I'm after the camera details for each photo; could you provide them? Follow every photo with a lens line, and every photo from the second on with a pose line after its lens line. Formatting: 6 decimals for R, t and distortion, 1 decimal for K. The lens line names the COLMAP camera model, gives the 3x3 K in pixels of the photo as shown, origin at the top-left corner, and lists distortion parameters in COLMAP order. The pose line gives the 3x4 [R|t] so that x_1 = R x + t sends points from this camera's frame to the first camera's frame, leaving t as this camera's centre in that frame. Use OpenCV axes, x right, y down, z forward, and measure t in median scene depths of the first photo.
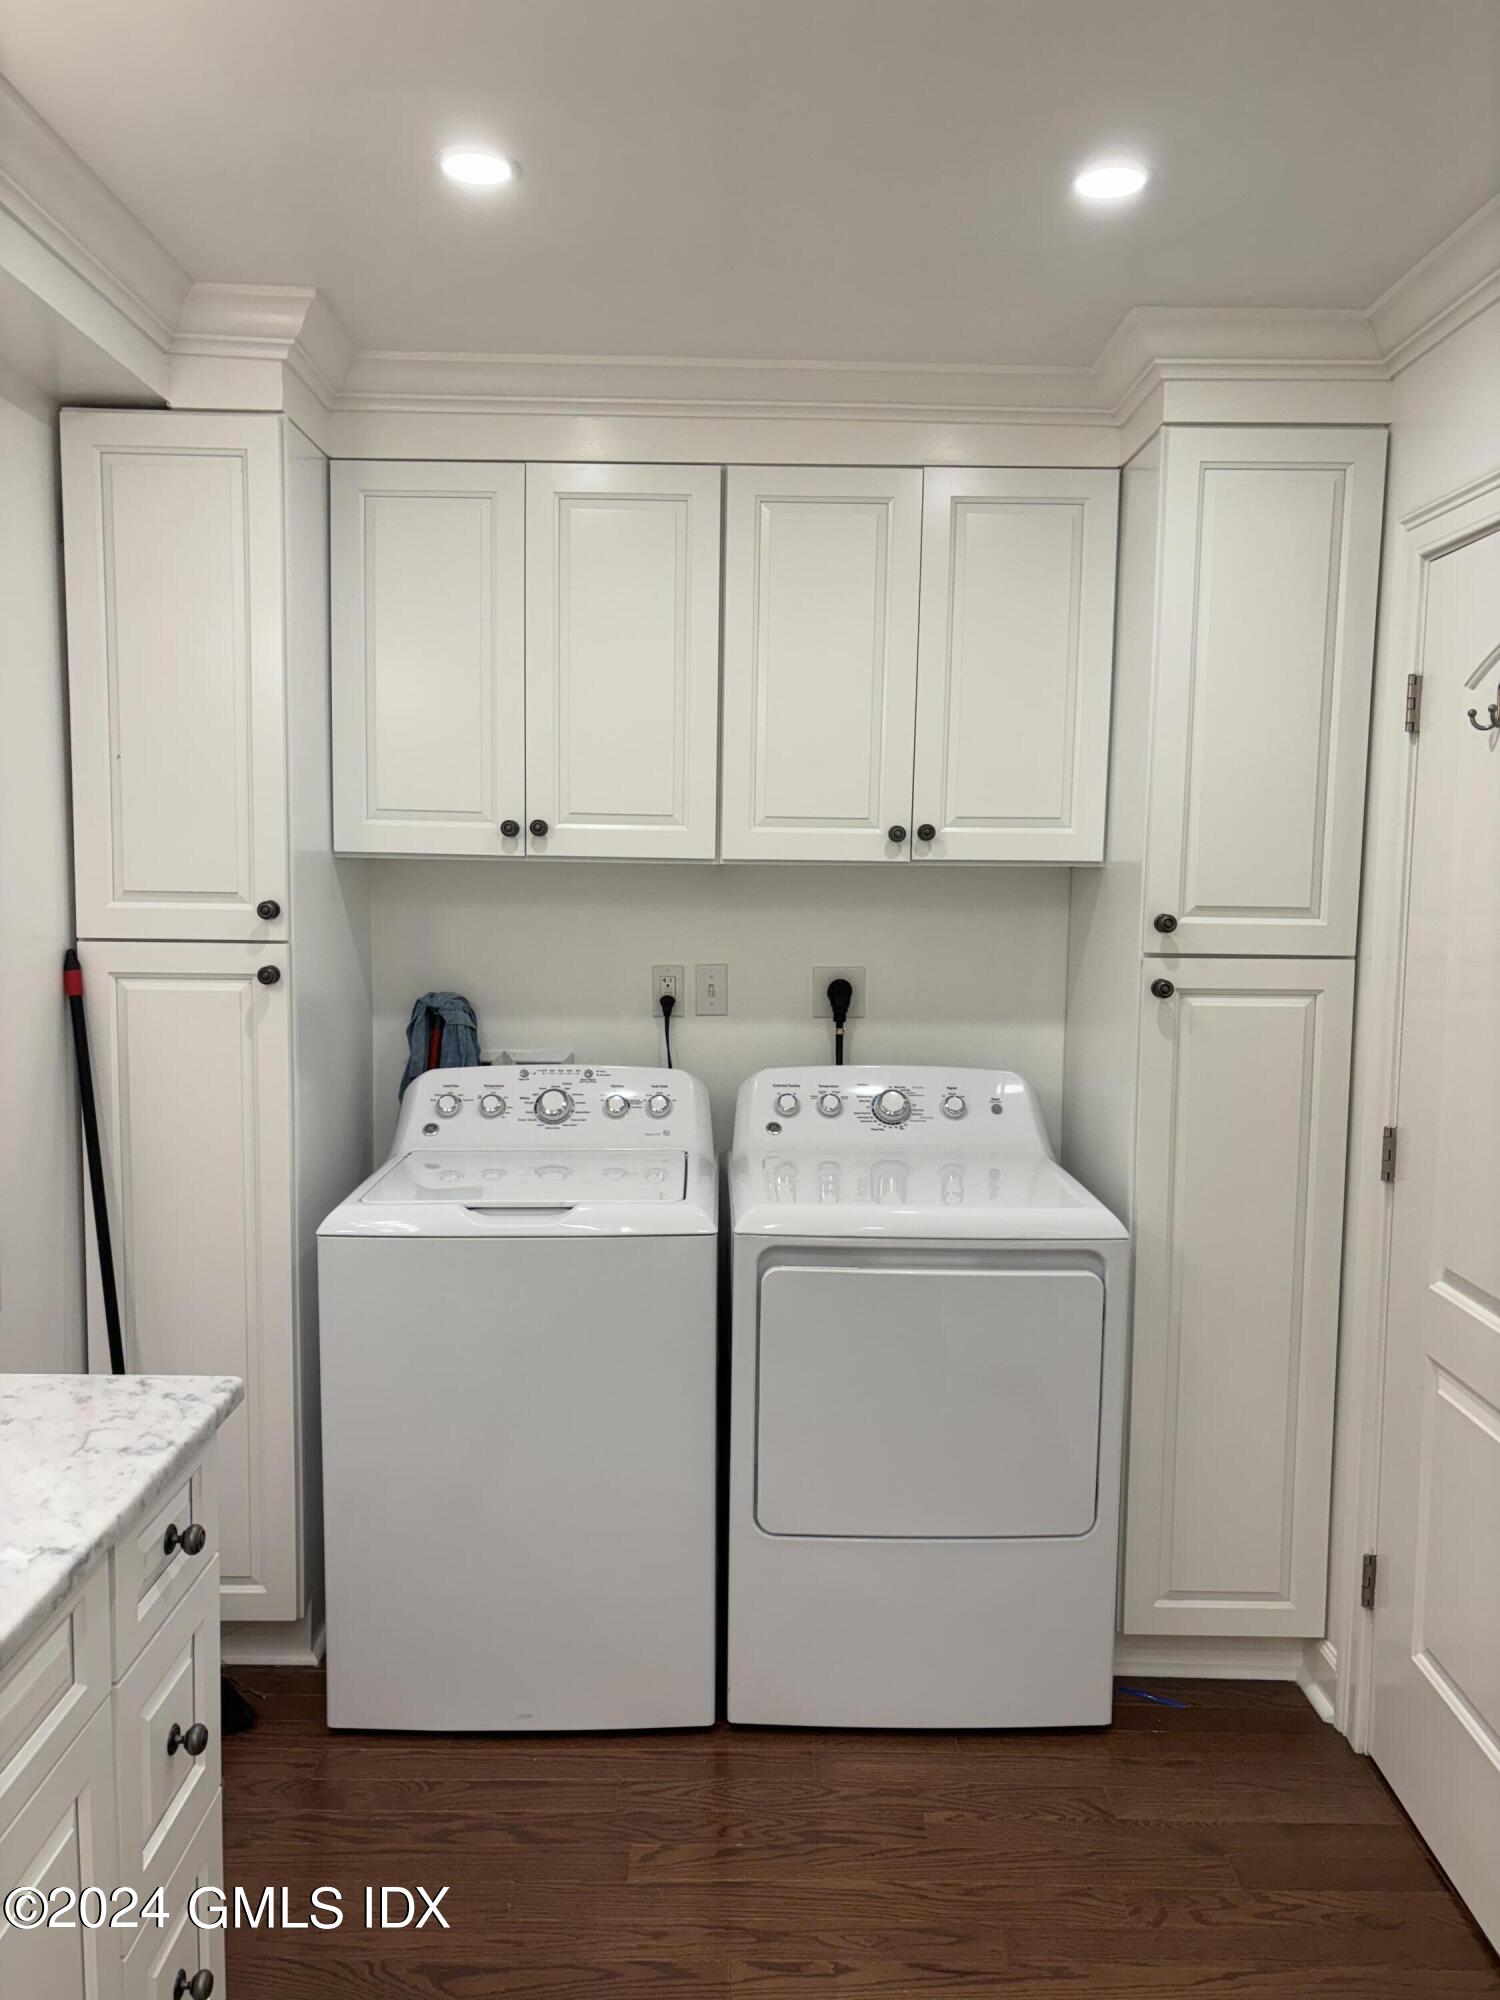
lens RADIAL K [[1488.5, 0, 739.4], [0, 1488.5, 1011.7], [0, 0, 1]] dist [0.067606, -0.087863]
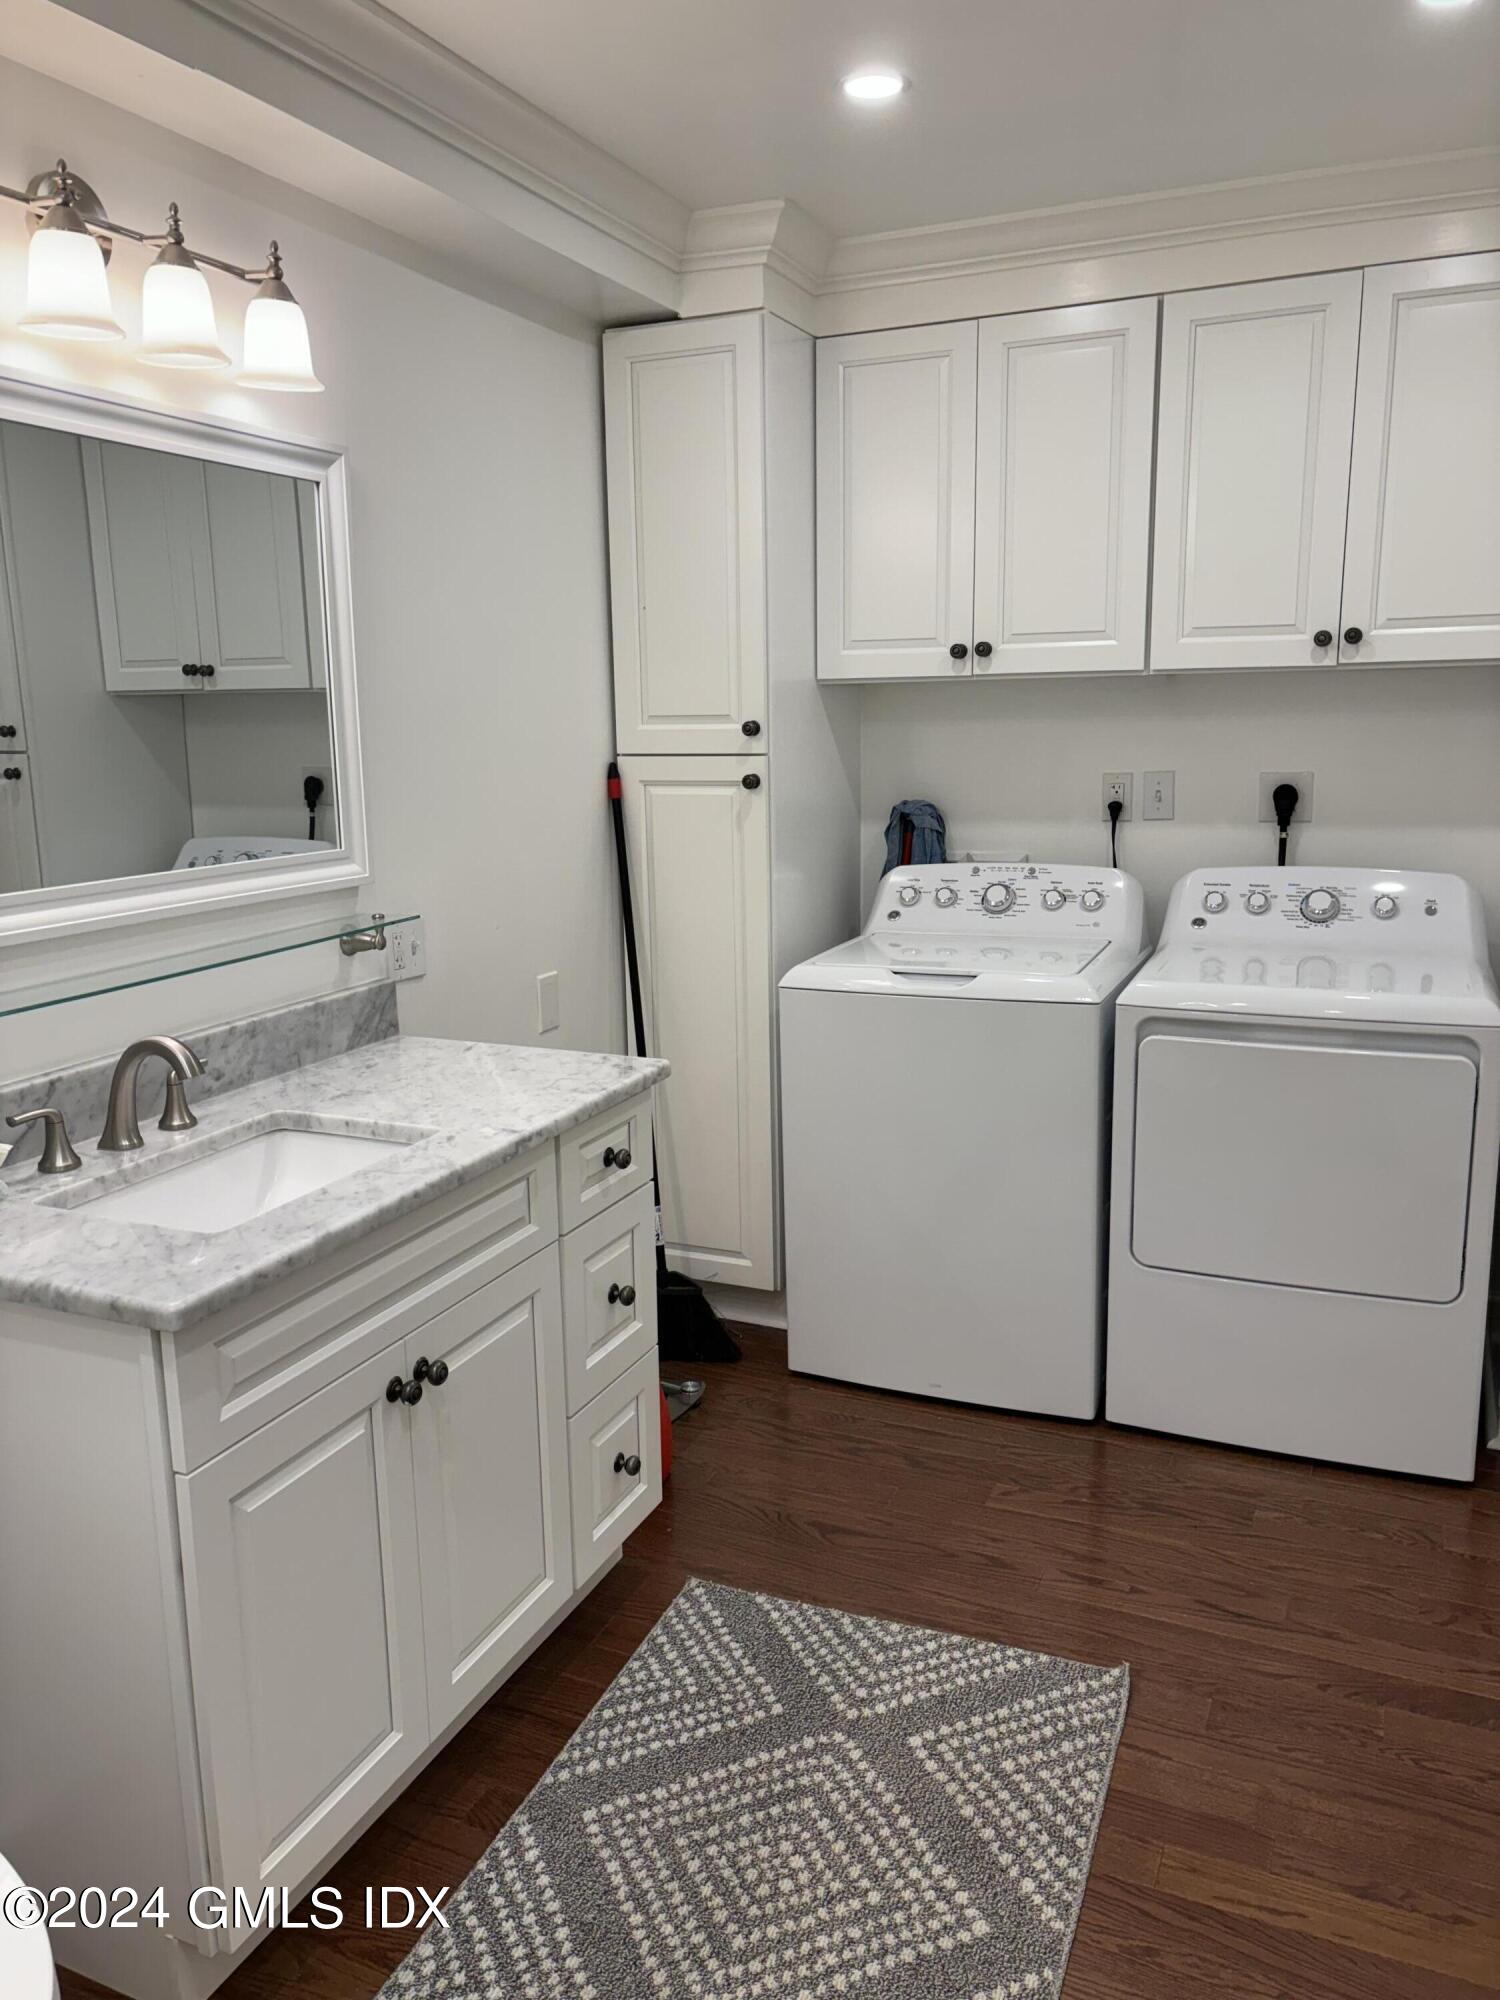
lens RADIAL K [[1449.1, 0, 713.7], [0, 1449.1, 997.8], [0, 0, 1]] dist [0.054789, -0.133759]
pose [[0.910830, 0.050855, -0.409637, 0.147199], [-0.007960, 0.994361, 0.105748, 0.025058], [0.412705, -0.093058, 0.906099, -0.112112]]
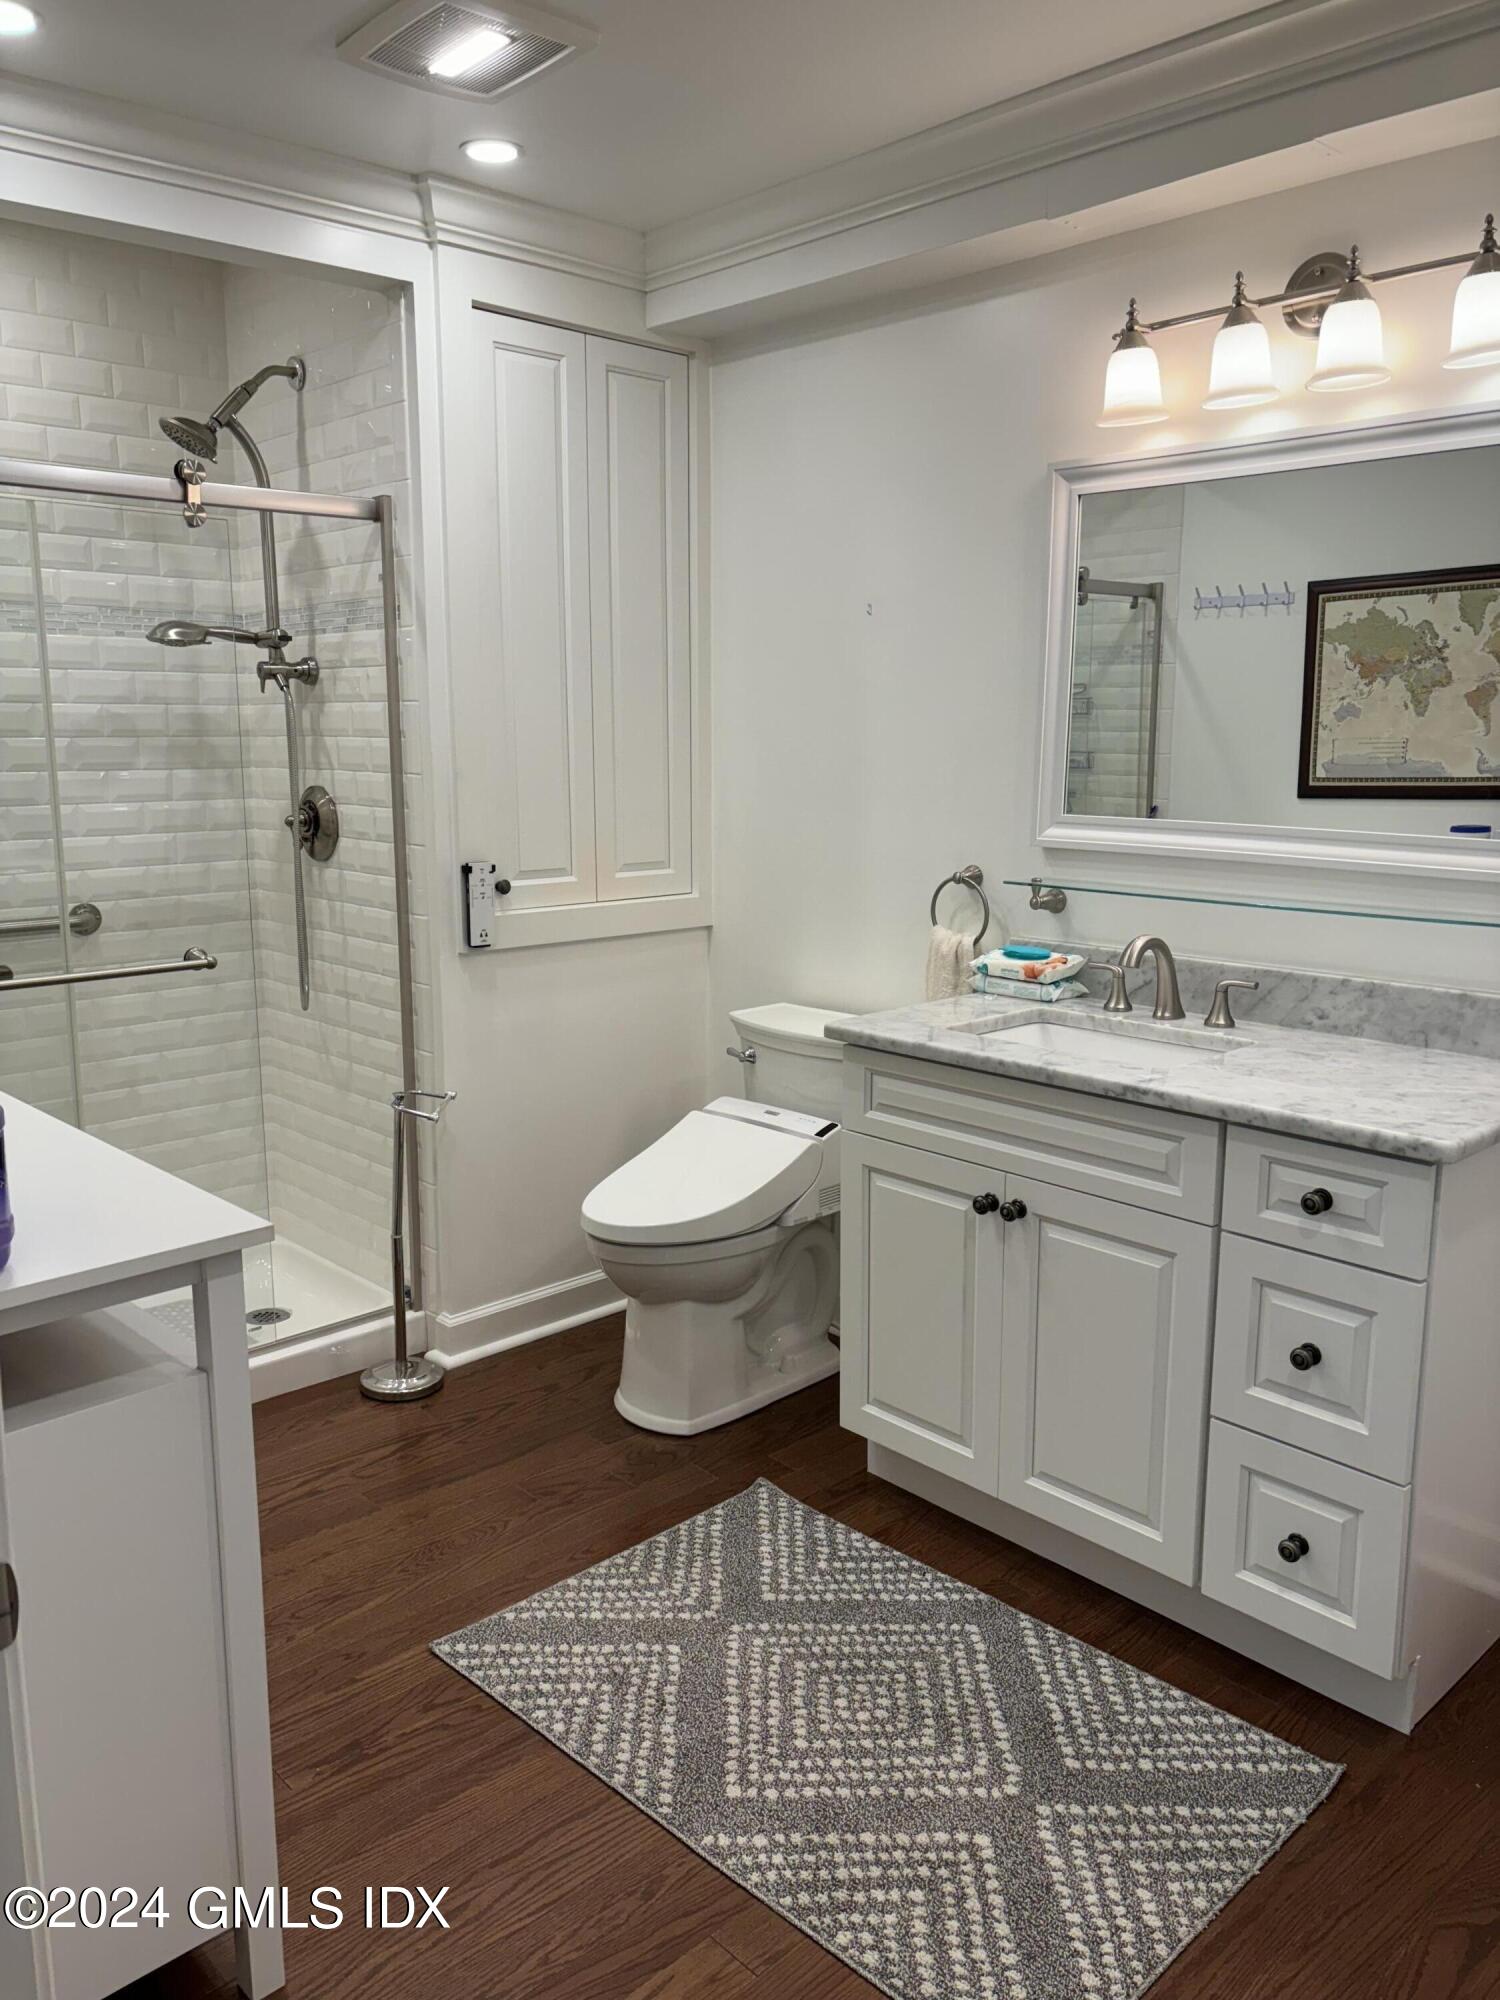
lens RADIAL K [[1517.9, 0, 750.0], [0, 1517.9, 1000.0], [0, 0, 1]] dist [-0.002056, -0.099903]
pose [[-0.735795, 0.108299, -0.668489, 0.414912], [-0.068279, 0.970236, 0.232337, -0.038012], [0.673754, 0.216596, -0.706500, 0.772708]]
